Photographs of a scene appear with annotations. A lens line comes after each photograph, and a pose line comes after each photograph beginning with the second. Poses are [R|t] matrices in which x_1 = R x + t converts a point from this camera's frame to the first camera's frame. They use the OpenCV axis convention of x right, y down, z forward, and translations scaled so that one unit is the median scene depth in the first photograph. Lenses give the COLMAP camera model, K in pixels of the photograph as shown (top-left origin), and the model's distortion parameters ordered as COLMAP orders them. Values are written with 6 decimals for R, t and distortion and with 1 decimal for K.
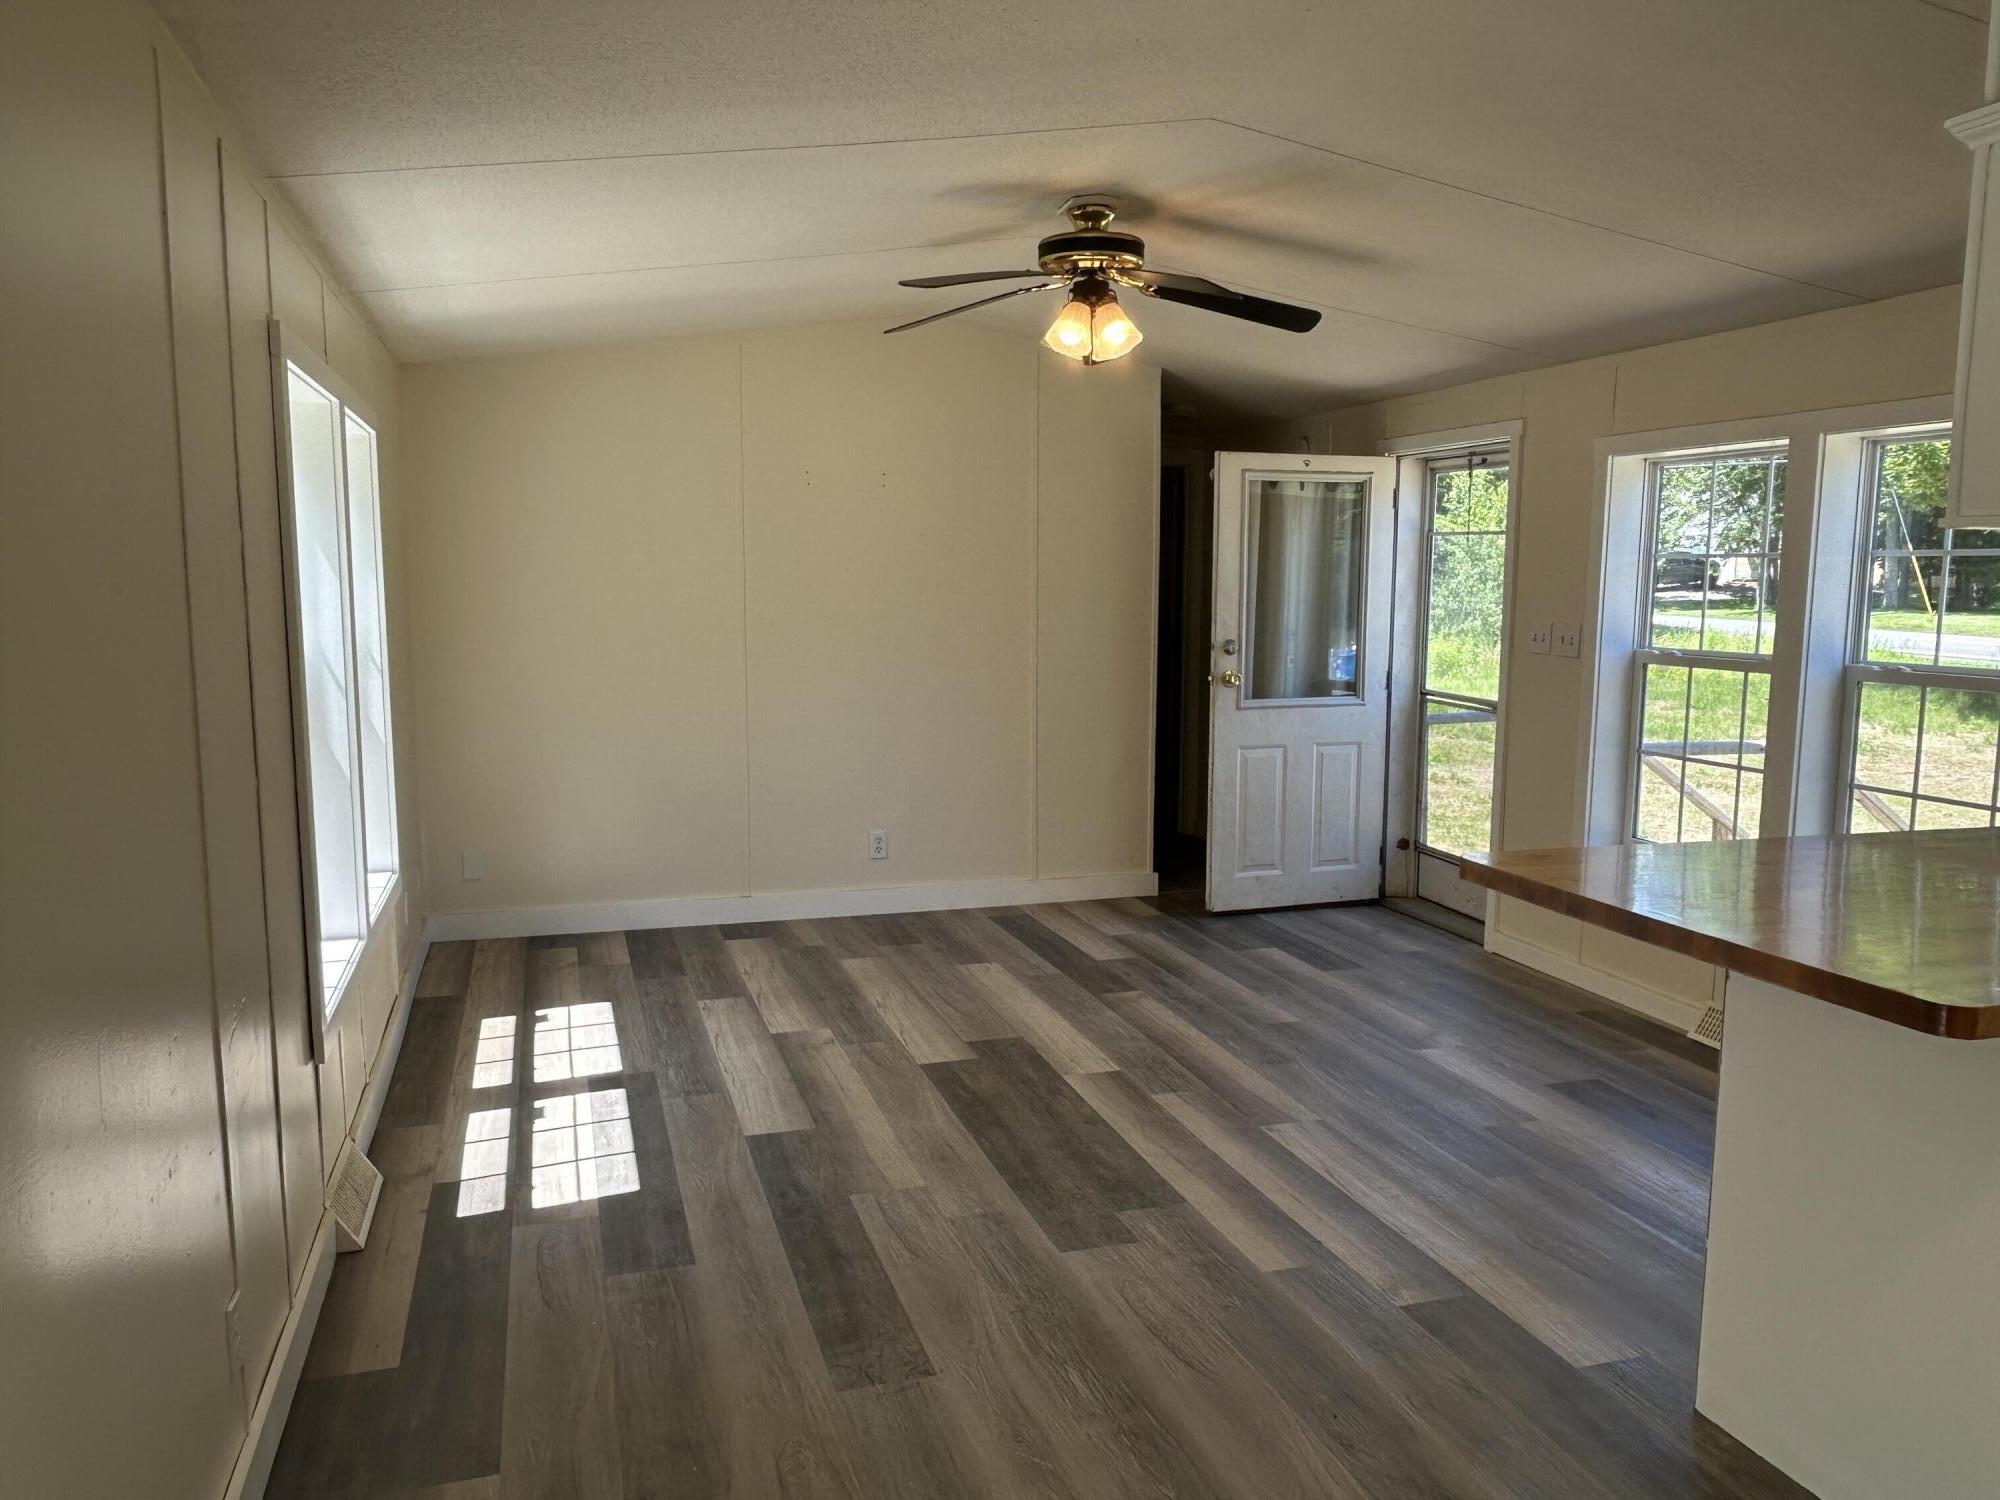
lens RADIAL K [[1473.1, 0, 1007.0], [0, 1473.1, 744.7], [0, 0, 1]] dist [0.011089, -0.021575]
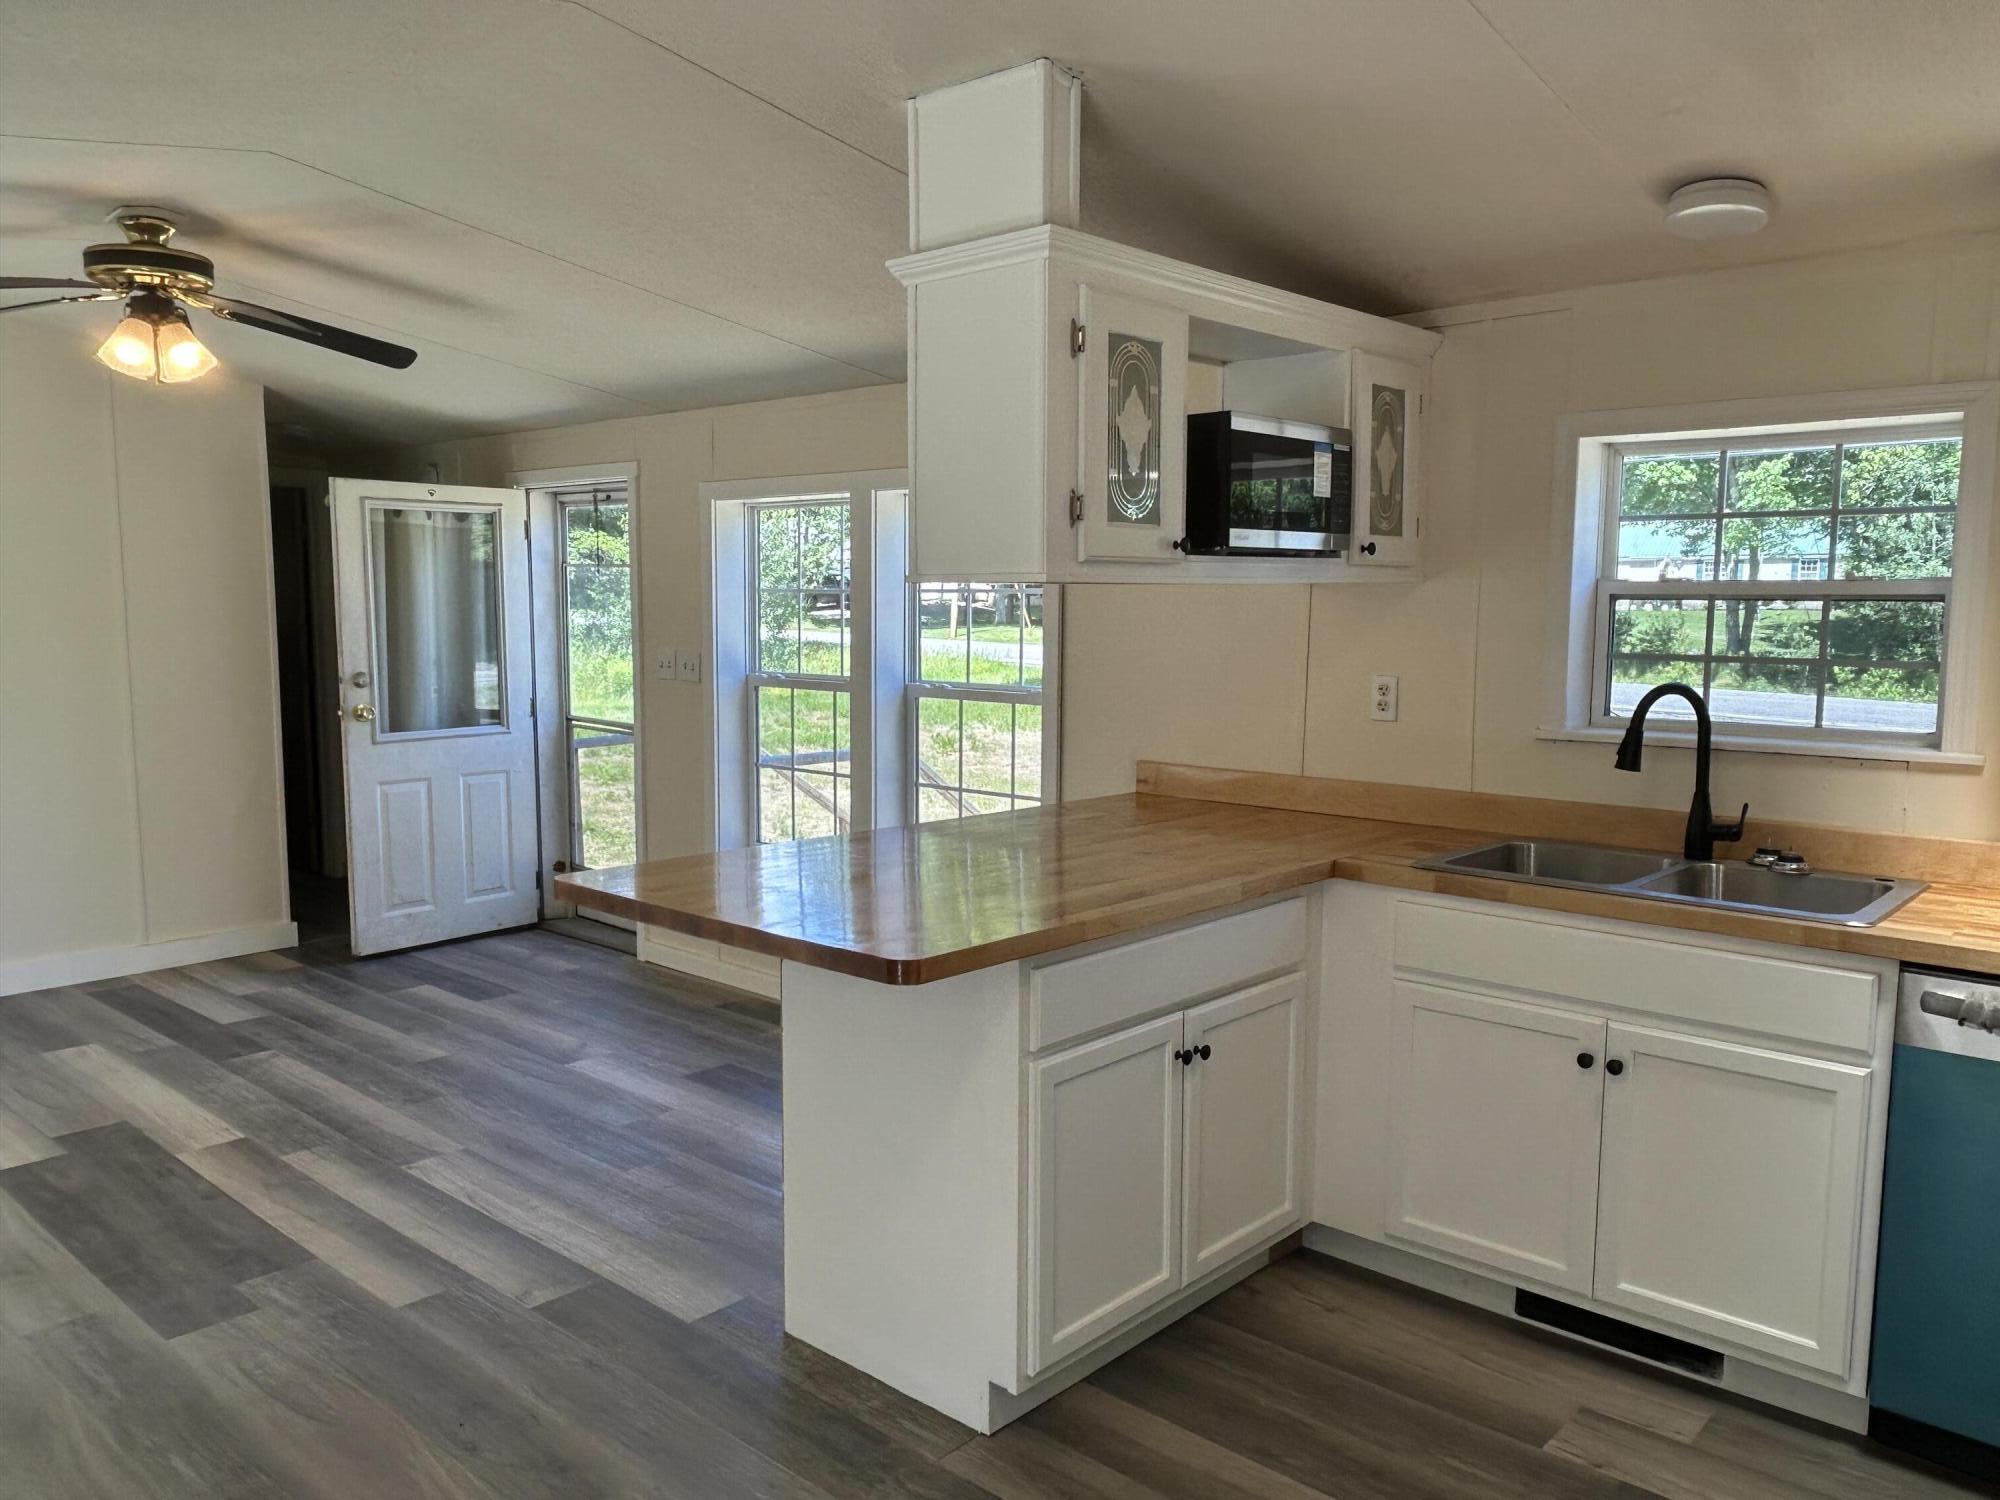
lens RADIAL K [[1473.1, 0, 1003.6], [0, 1473.1, 750.6], [0, 0, 1]] dist [0.011089, -0.021575]
pose [[0.859738, -0.053262, 0.507950, 0.029297], [0.057608, 0.998314, 0.007175, -0.004081], [-0.507476, 0.023093, 0.861356, -0.064039]]
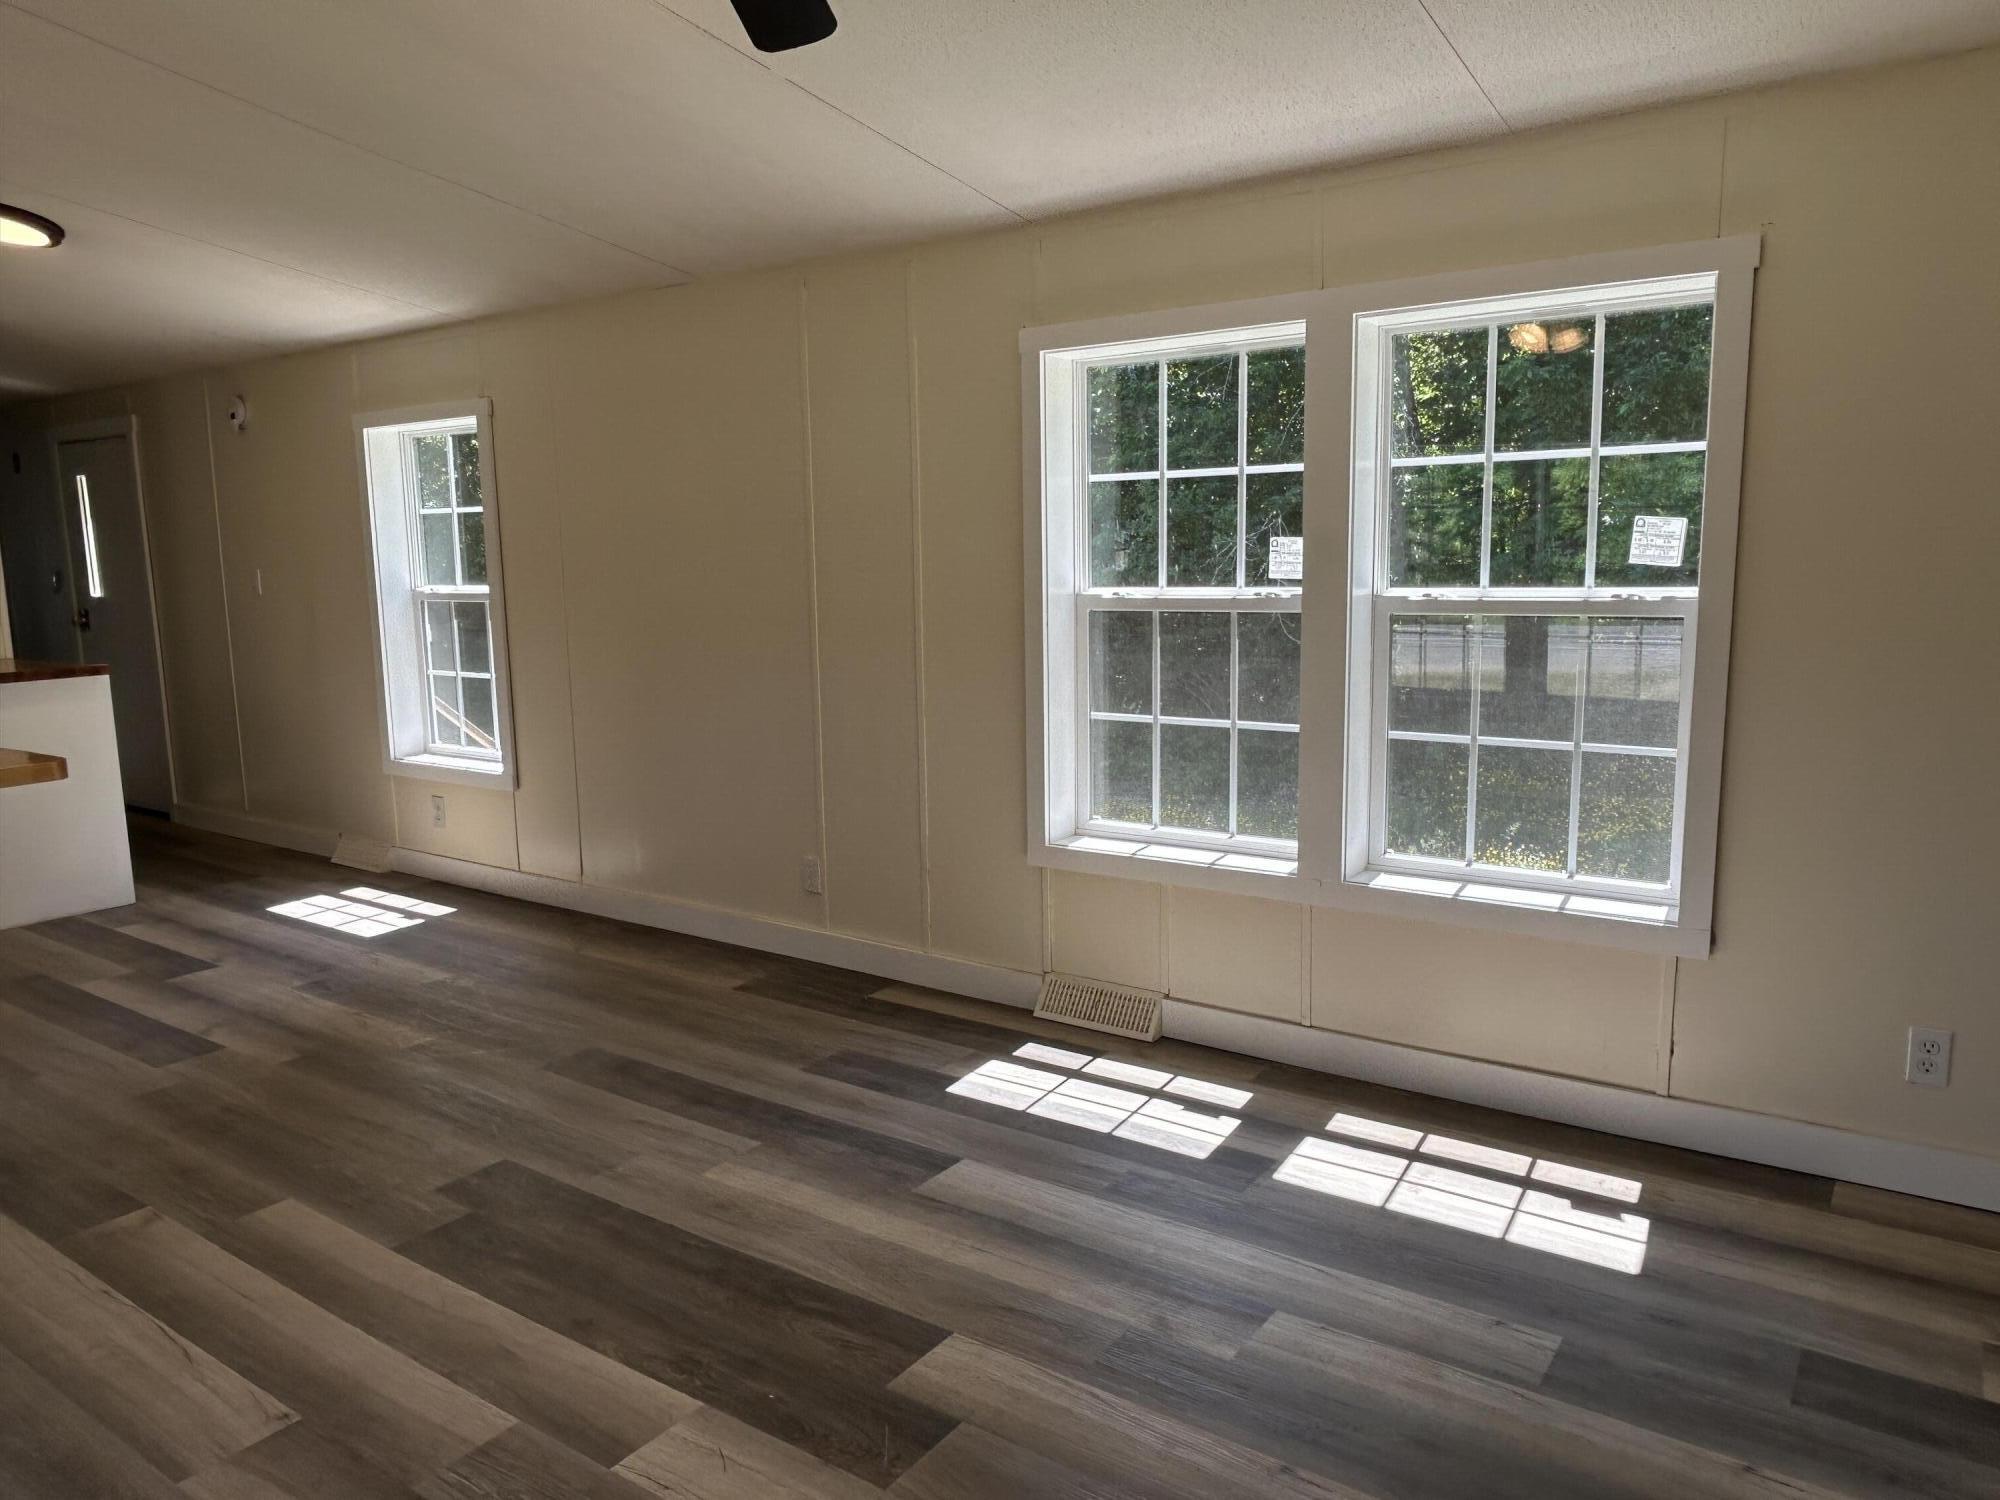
lens RADIAL K [[1339.0, 0, 1005.9], [0, 1339.0, 751.0], [0, 0, 1]] dist [-0.004880, -0.005648]
pose [[-0.786076, 0.099408, -0.610084, 0.236639], [-0.059259, 0.970318, 0.234458, -0.138511], [0.615283, 0.220455, -0.756853, 1.442790]]
